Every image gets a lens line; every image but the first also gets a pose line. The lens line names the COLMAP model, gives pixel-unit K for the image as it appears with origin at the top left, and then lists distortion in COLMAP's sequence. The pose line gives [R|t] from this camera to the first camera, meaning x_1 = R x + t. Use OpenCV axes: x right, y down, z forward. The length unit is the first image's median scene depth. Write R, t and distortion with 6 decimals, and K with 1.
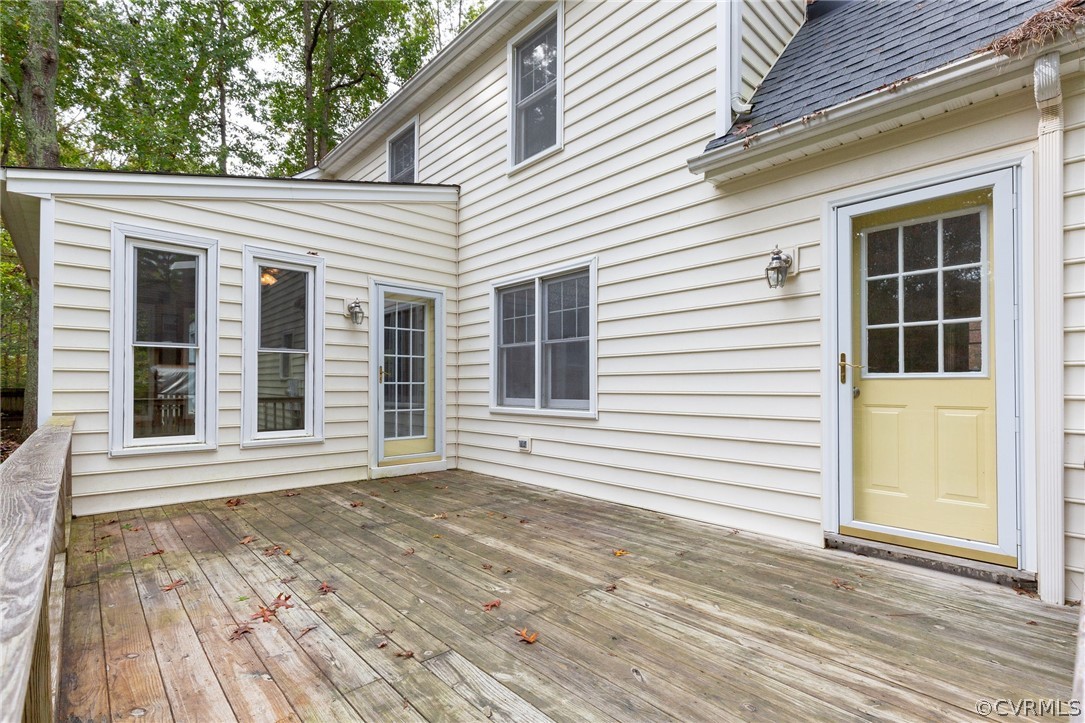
lens RADIAL K [[495.5, 0, 535.1], [0, 495.5, 389.2], [0, 0, 1]] dist [0.000372, 0.000248]
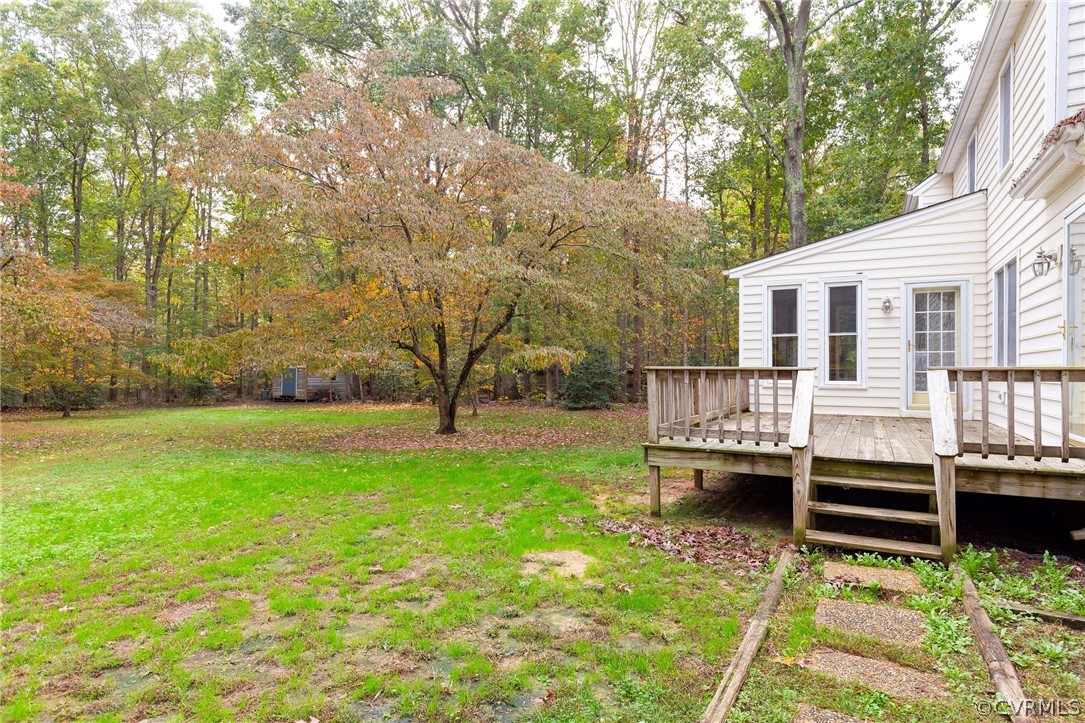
lens RADIAL K [[627.7, 0, 543.5], [0, 627.7, 358.2], [0, 0, 1]] dist [-0.003432, -0.000499]
pose [[0.291245, 0.011131, -0.956584, 1.244731], [0.012985, 0.999794, 0.015587, -0.039993], [0.956560, -0.016961, 0.291040, -0.609173]]
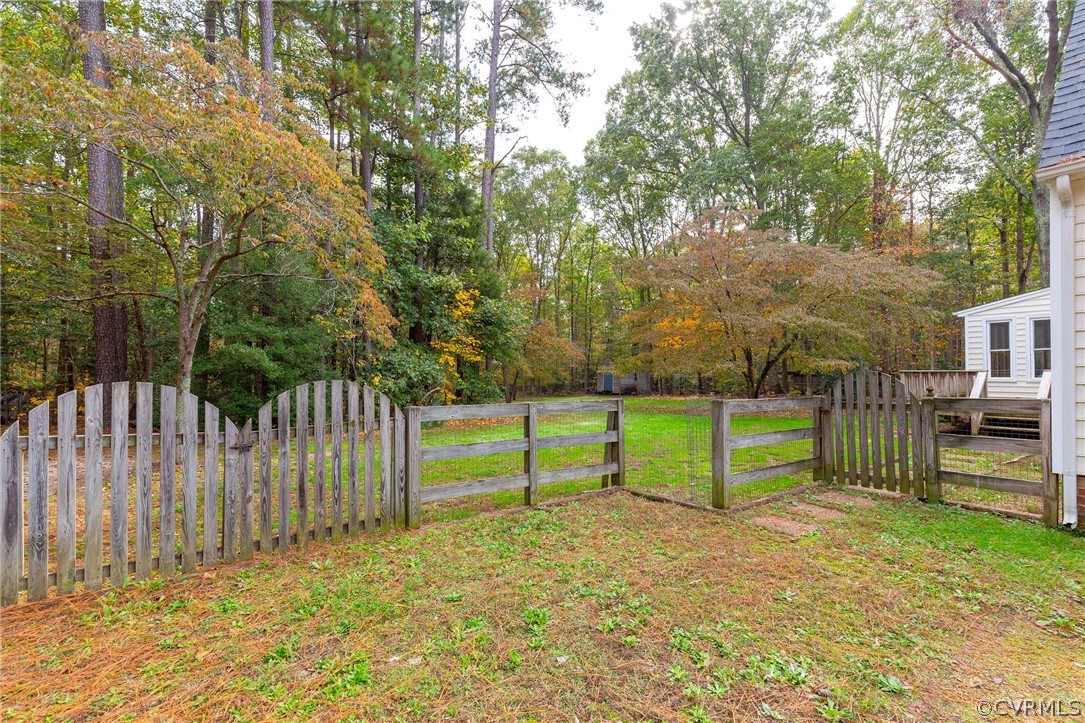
lens RADIAL K [[495.5, 0, 538.1], [0, 495.5, 362.3], [0, 0, 1]] dist [0.000372, 0.000248]
pose [[-0.165698, 0.007191, -0.986150, 2.704819], [0.036260, 0.999342, 0.001195, -0.108029], [0.985510, -0.035560, -0.165850, -1.343940]]
